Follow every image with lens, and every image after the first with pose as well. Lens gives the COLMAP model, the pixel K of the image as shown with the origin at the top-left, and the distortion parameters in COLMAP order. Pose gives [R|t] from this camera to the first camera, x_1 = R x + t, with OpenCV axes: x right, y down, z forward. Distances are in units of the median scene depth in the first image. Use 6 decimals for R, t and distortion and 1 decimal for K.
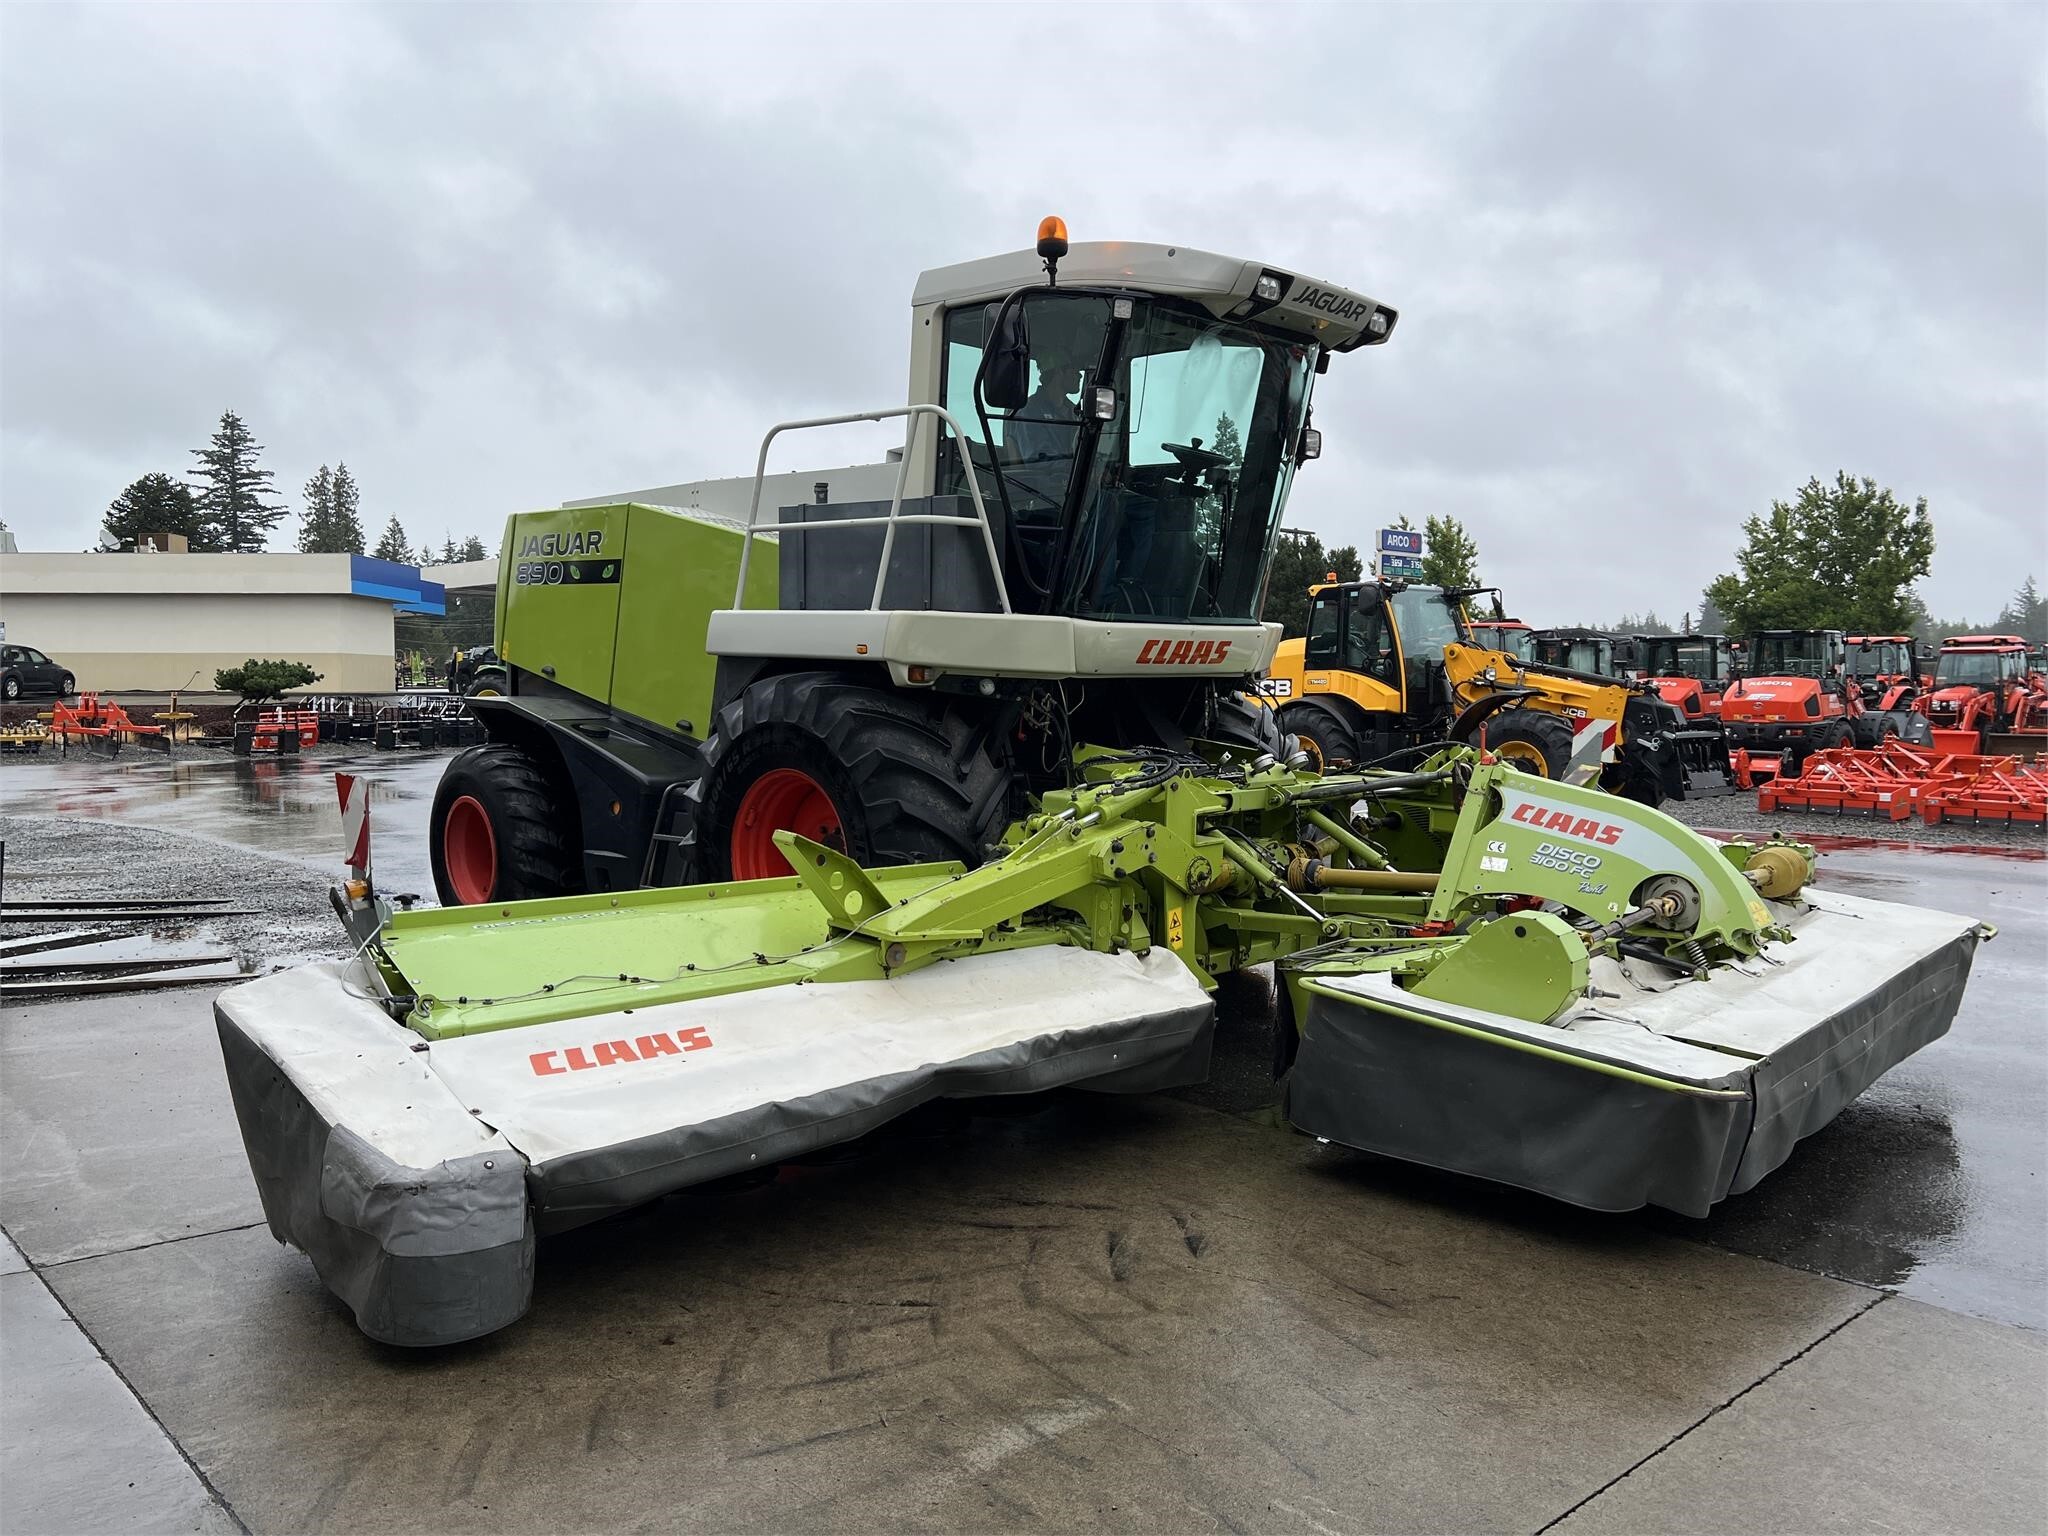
lens RADIAL K [[1576.3, 0, 1025.4], [0, 1576.3, 731.0], [0, 0, 1]] dist [0.026390, -0.007512]
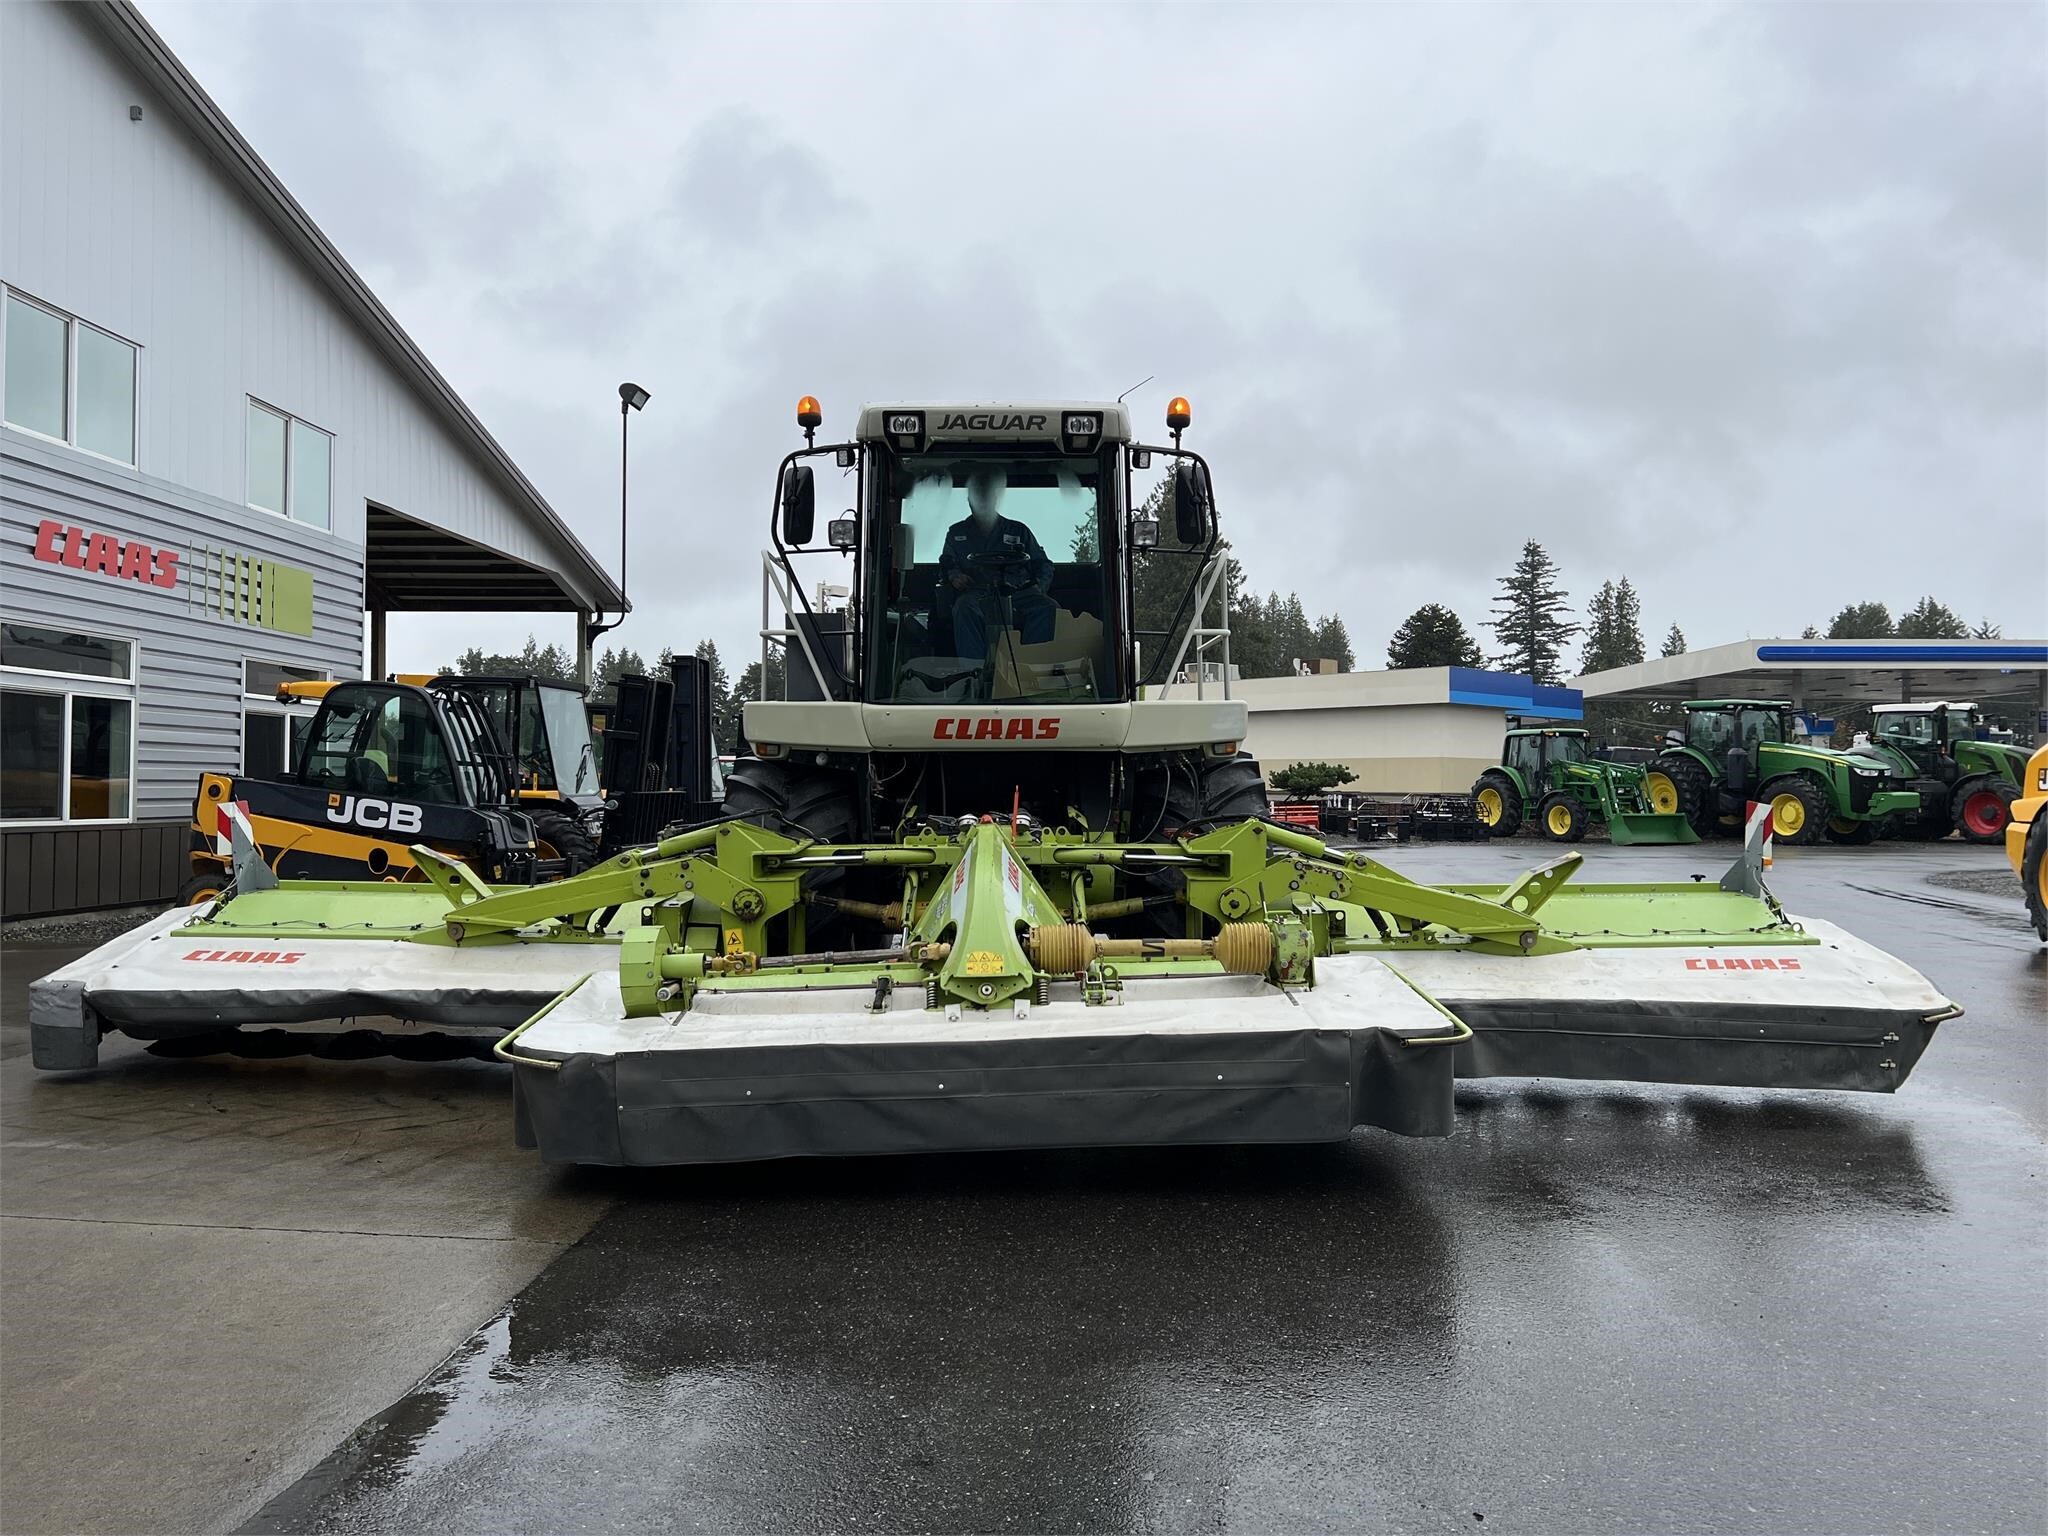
lens RADIAL K [[1576.3, 0, 1025.4], [0, 1576.3, 731.0], [0, 0, 1]] dist [0.026390, -0.007512]
pose [[0.682023, -0.025117, -0.730899, 0.899141], [-0.024859, 0.998036, -0.057493, 0.015479], [0.730908, 0.057381, 0.680059, 0.224952]]
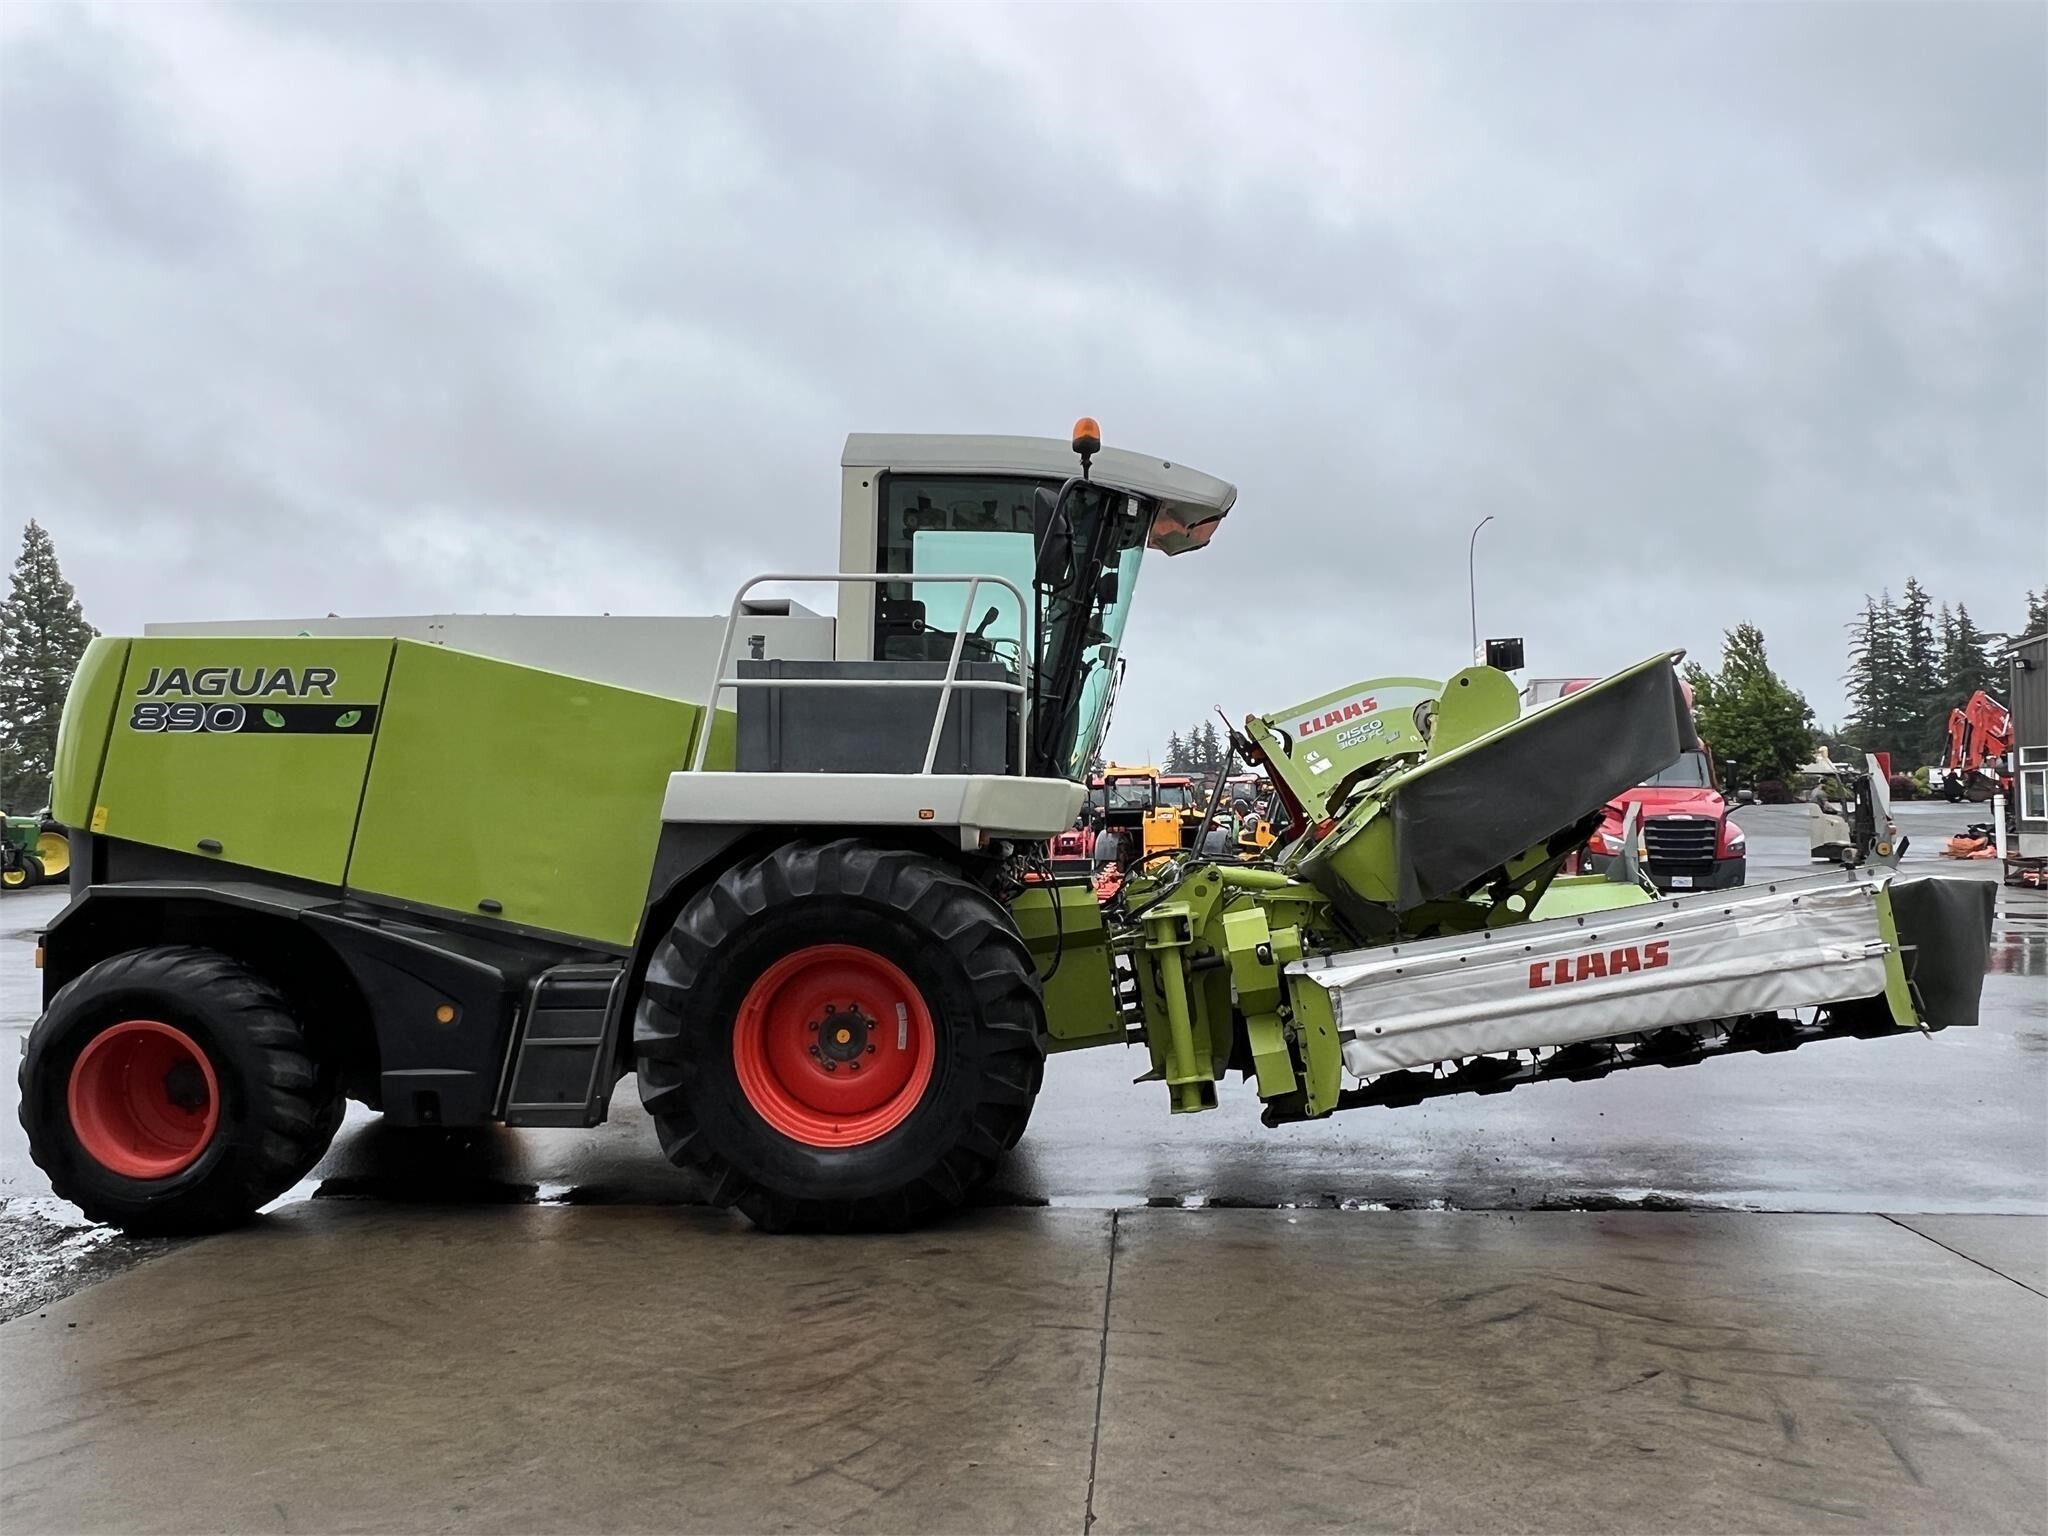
lens RADIAL K [[1559.5, 0, 1047.9], [0, 1559.5, 705.3], [0, 0, 1]] dist [0.005841, -0.003944]
pose [[0.727292, 0.030626, 0.685644, -0.698263], [0.040954, 0.995287, -0.087899, -0.030060], [-0.685105, 0.092008, 0.722610, 0.230460]]
